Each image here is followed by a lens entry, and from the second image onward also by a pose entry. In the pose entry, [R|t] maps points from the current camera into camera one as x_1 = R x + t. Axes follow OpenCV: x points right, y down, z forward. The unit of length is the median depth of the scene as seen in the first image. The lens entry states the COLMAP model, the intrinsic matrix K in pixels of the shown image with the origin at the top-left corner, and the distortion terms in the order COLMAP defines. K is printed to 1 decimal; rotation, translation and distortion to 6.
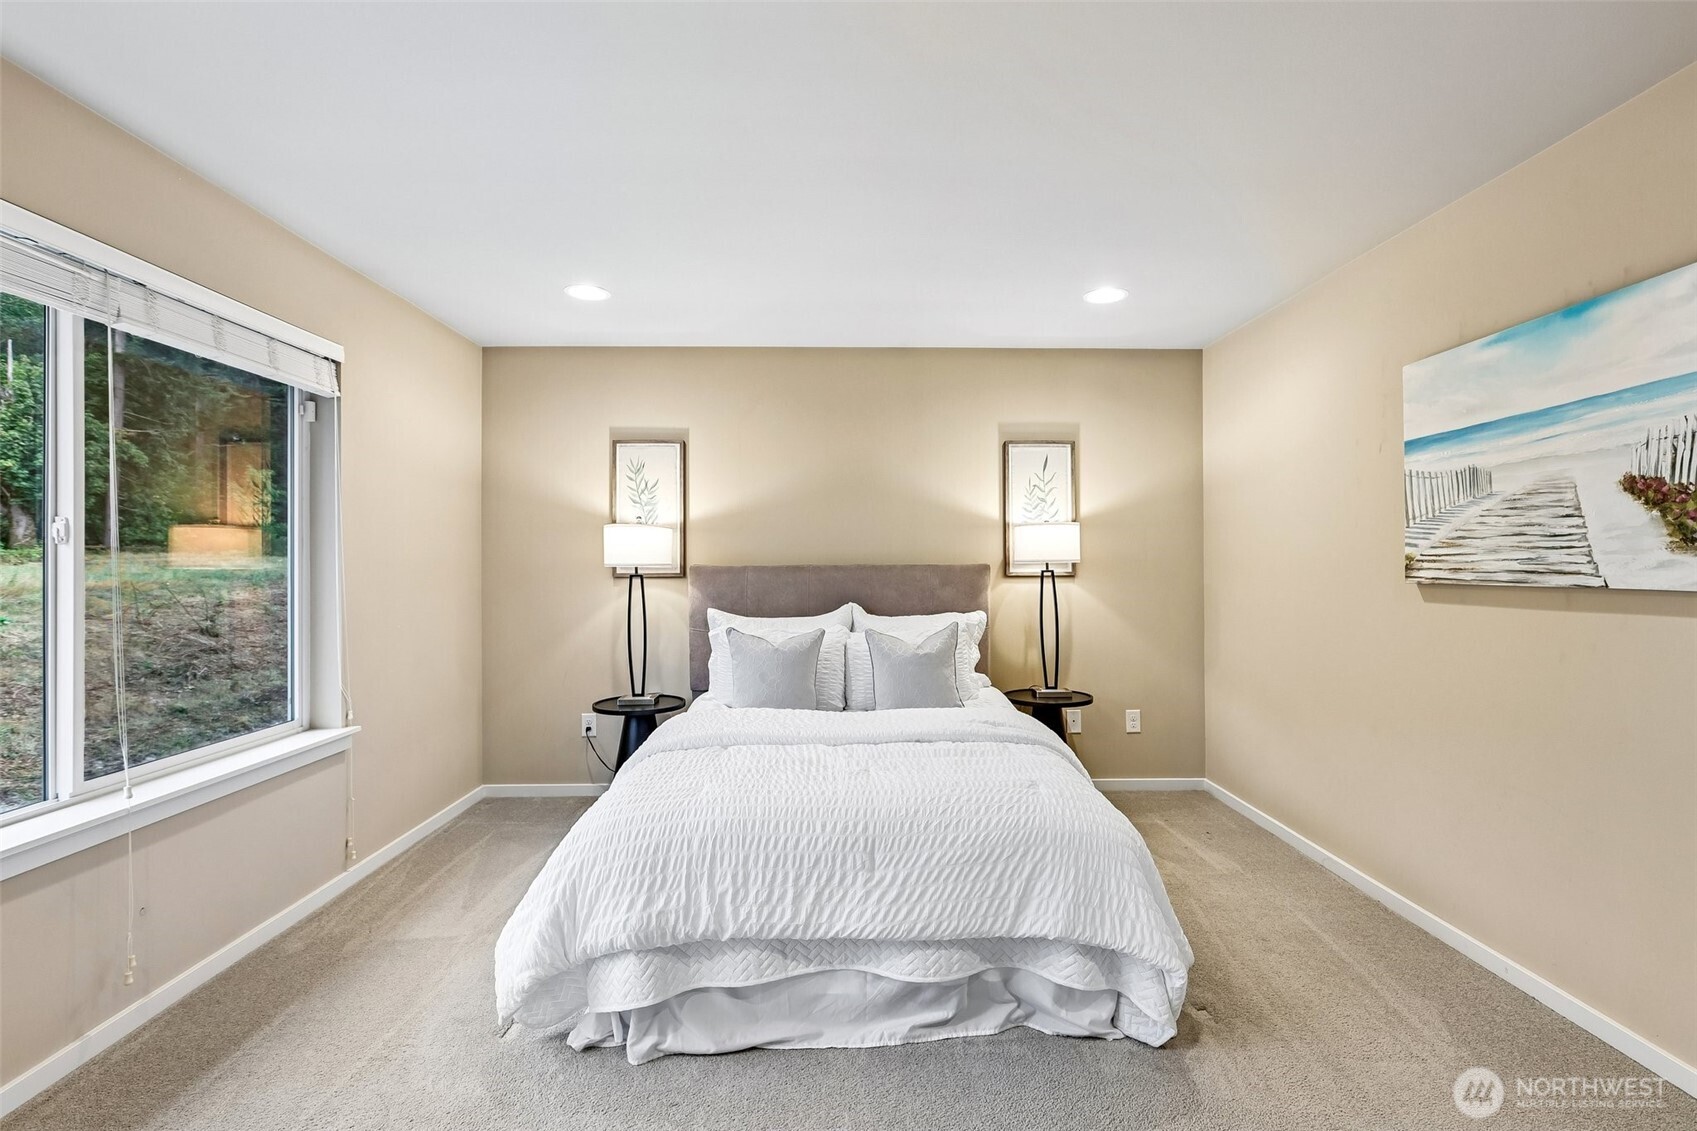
lens RADIAL K [[770.2, 0, 852.3], [0, 770.2, 562.3], [0, 0, 1]] dist [0.000414, 0.000130]
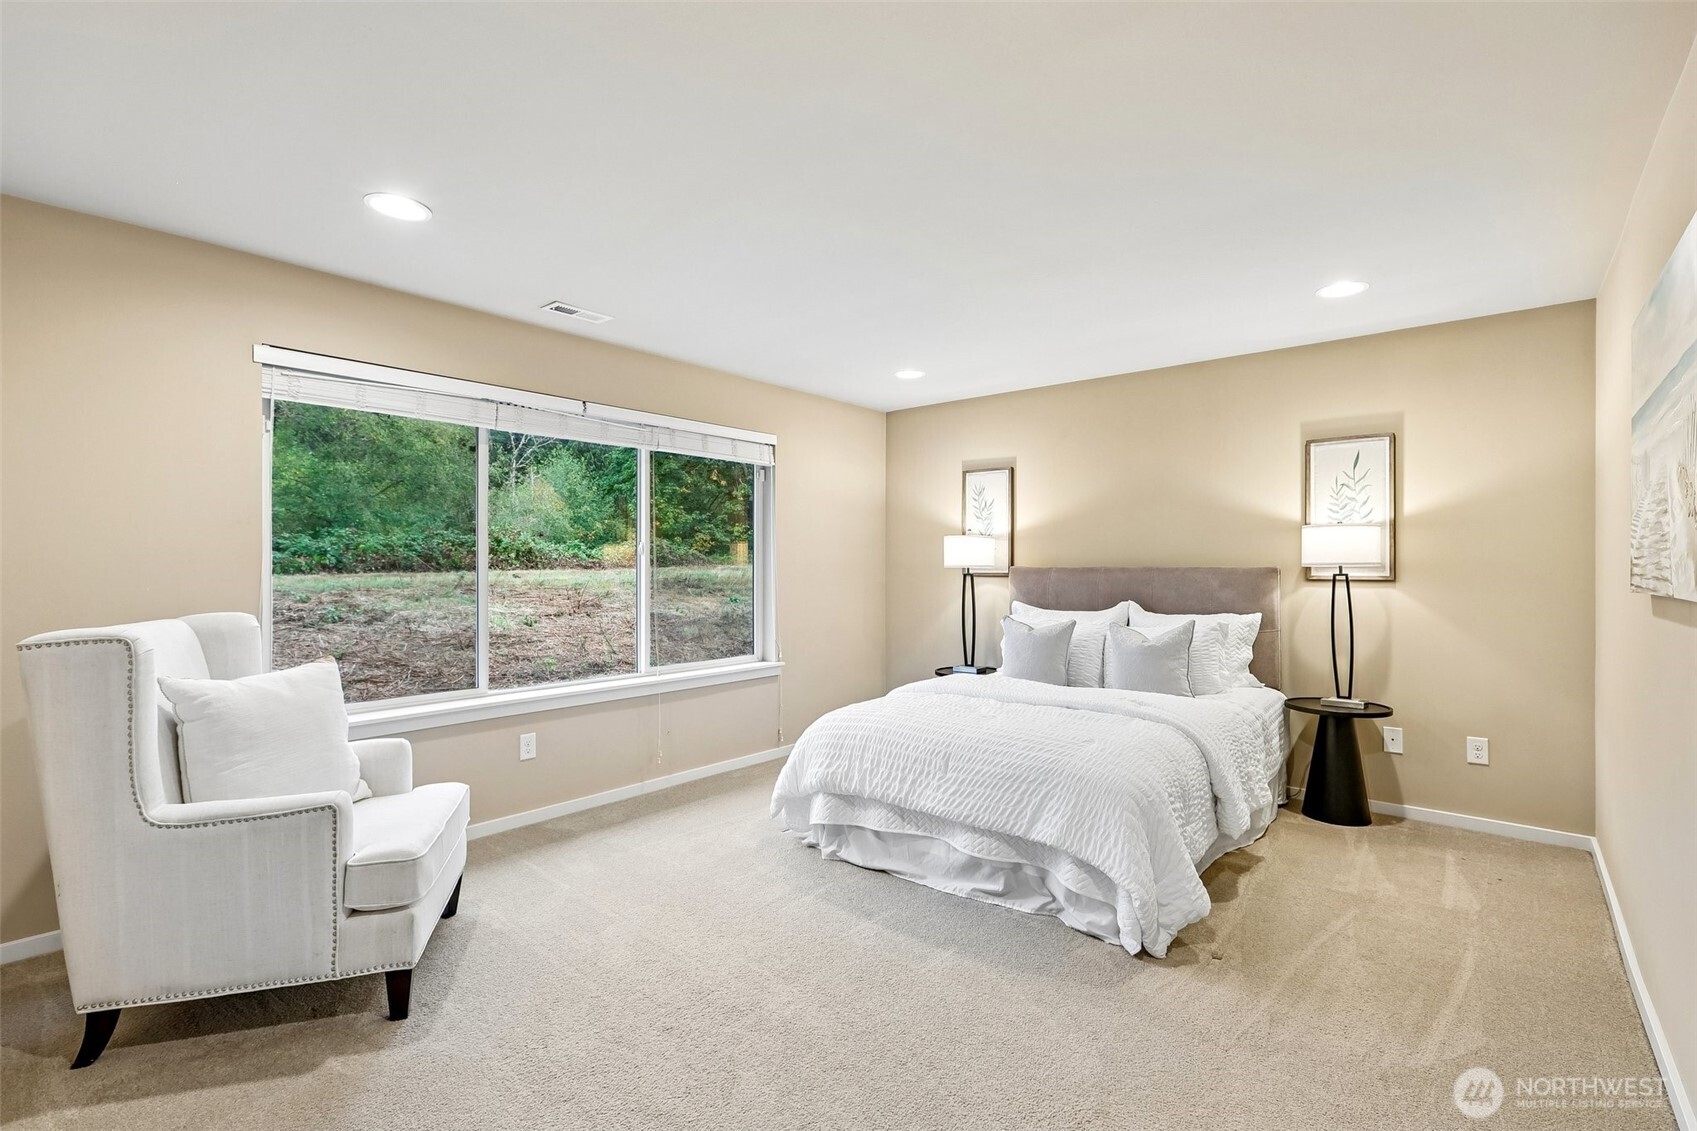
lens RADIAL K [[769.6, 0, 856.0], [0, 769.6, 570.4], [0, 0, 1]] dist [0.000929, 0.000533]
pose [[0.750304, 0.008753, -0.661035, 0.589393], [-0.003057, 0.999948, 0.009771, -0.001975], [0.661086, -0.005310, 0.750292, -0.150167]]
